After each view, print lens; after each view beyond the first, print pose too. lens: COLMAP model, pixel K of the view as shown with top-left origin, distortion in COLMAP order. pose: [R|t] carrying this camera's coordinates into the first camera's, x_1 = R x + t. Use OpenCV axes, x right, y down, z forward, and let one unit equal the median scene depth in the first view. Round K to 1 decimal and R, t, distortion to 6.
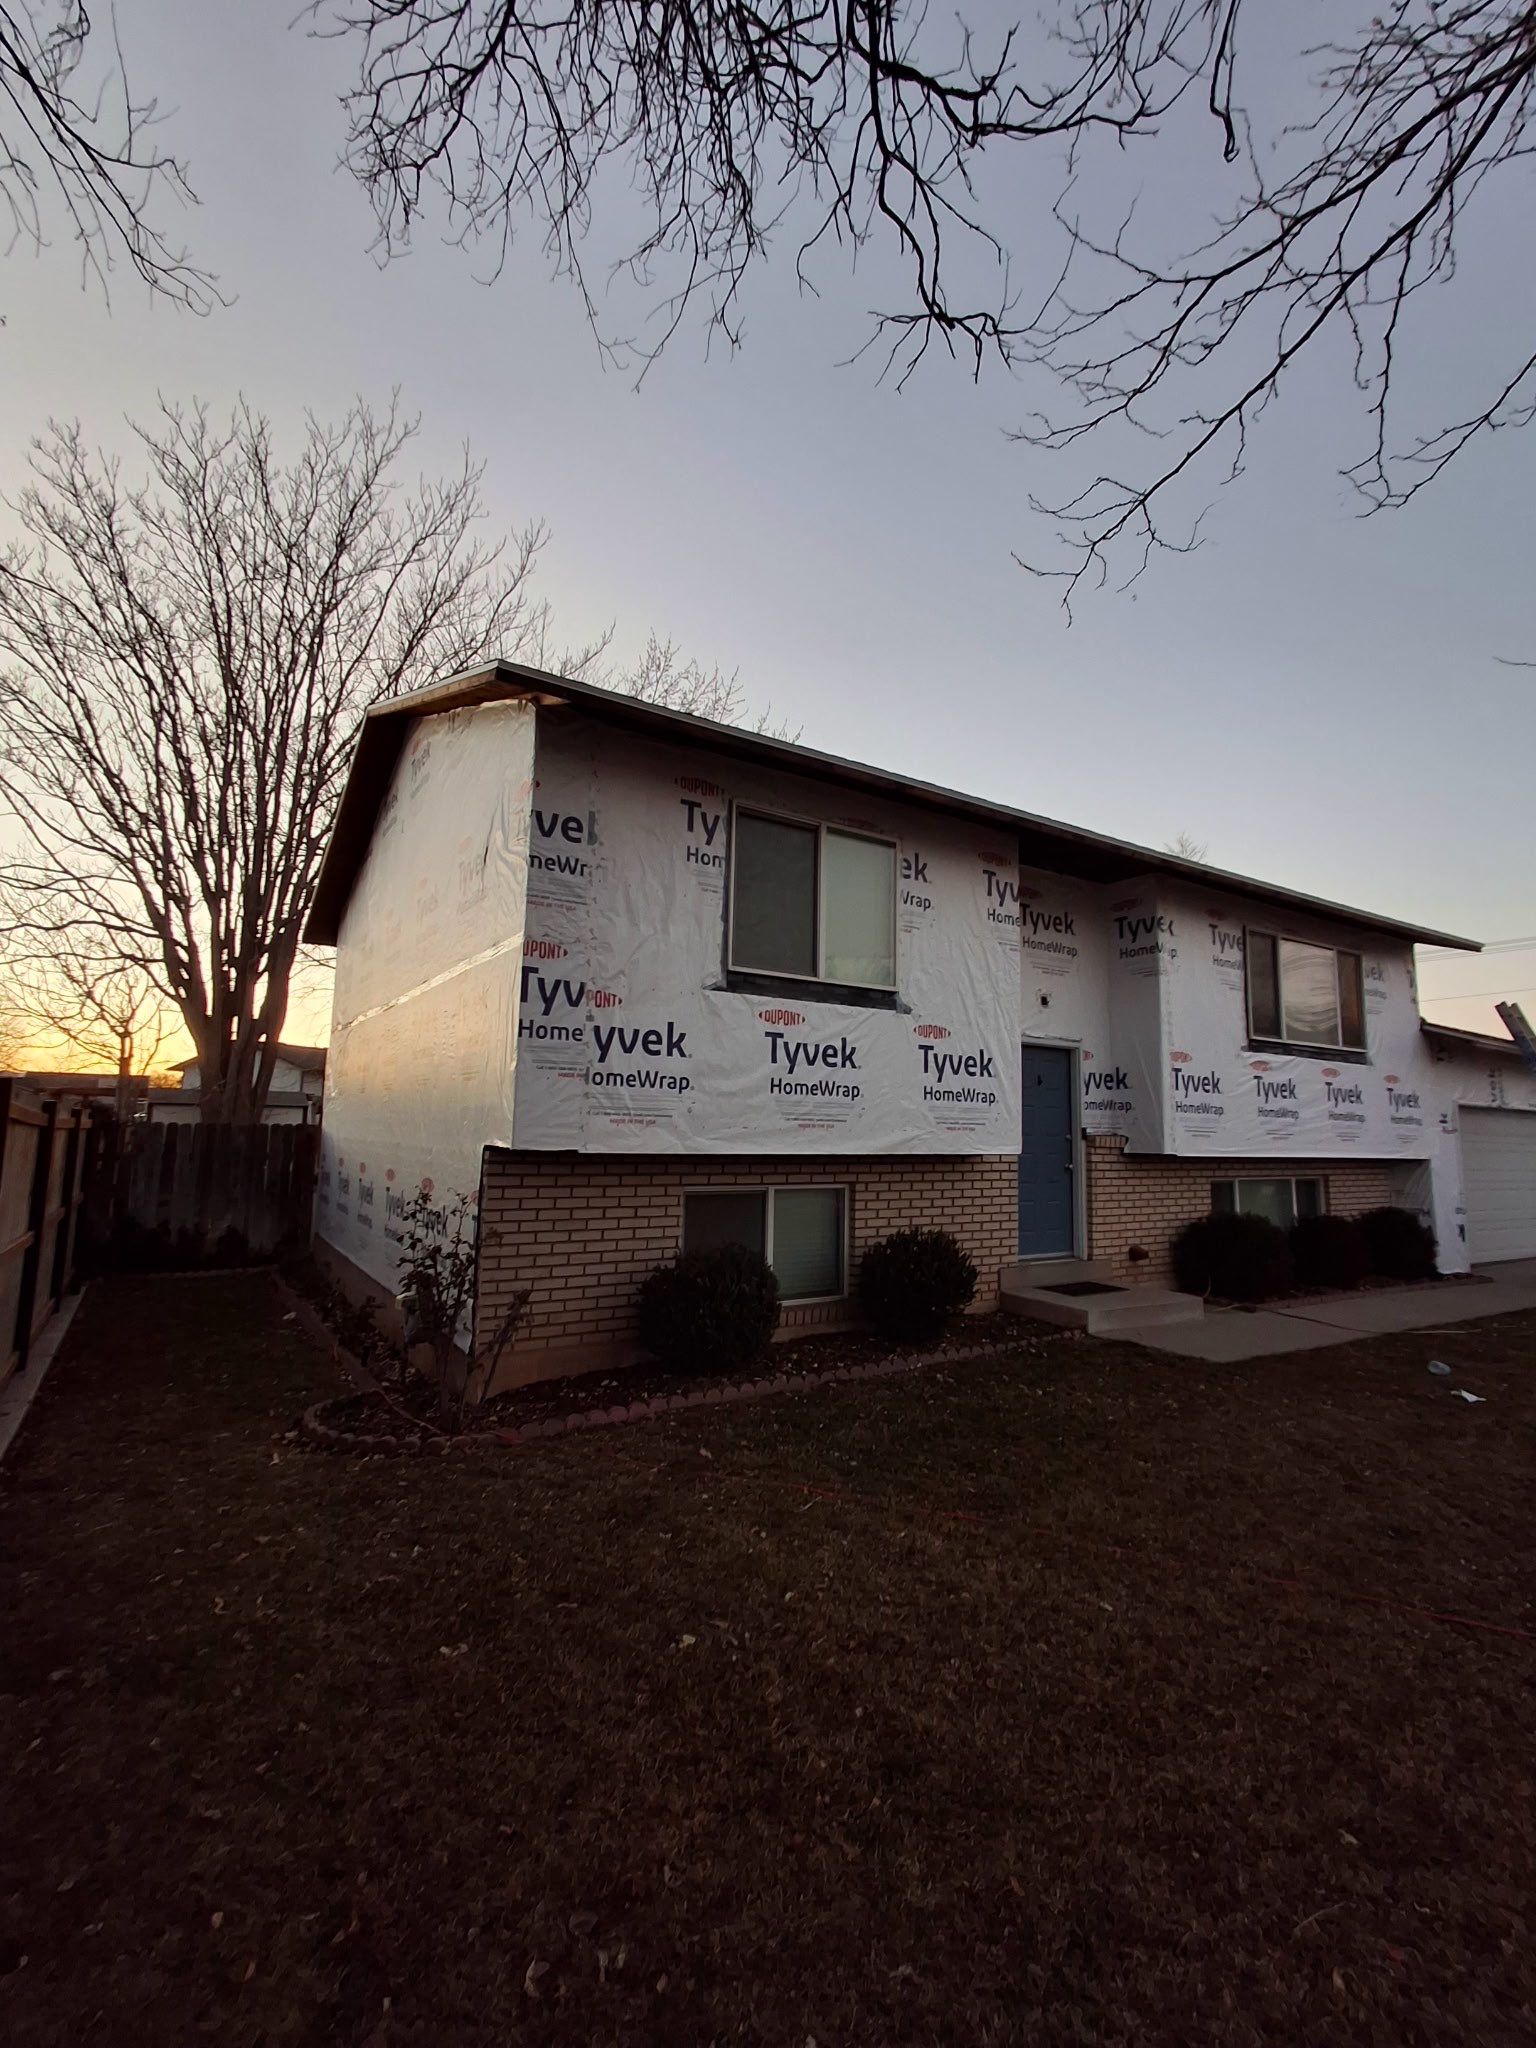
lens RADIAL K [[956.6, 0, 809.7], [0, 956.6, 1009.6], [0, 0, 1]] dist [-0.003099, -0.000326]
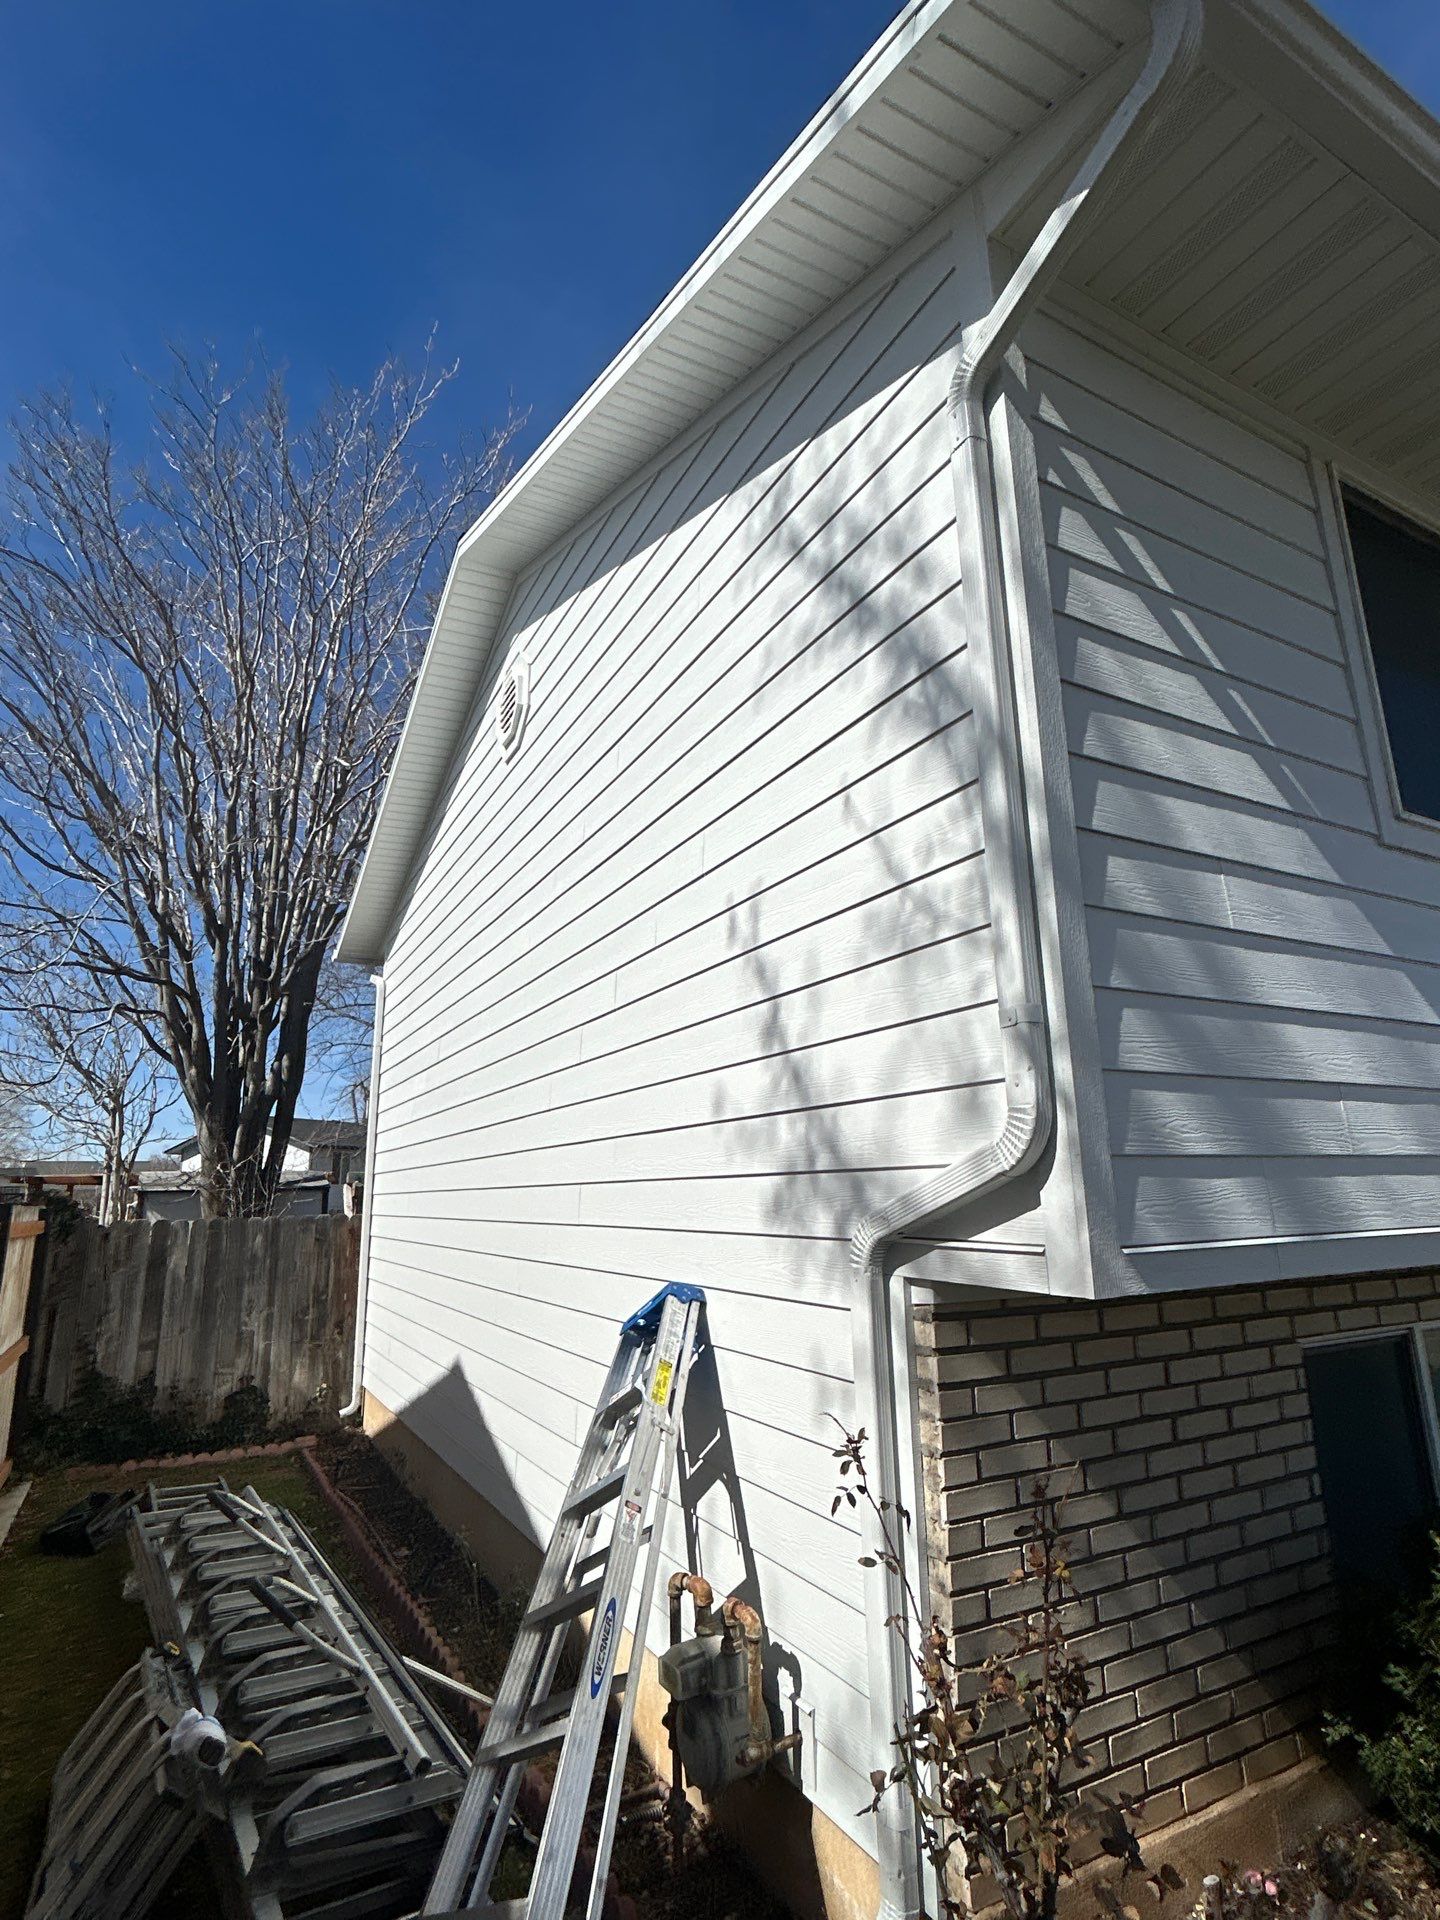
lens RADIAL K [[990.9, 0, 720.0], [0, 990.9, 960.0], [0, 0, 1]] dist [-0.007105, -0.000393]
pose [[0.994359, -0.062009, -0.086049, -0.132541], [0.052279, 0.992439, -0.111050, 0.021947], [0.092284, 0.105925, 0.990083, 0.212480]]
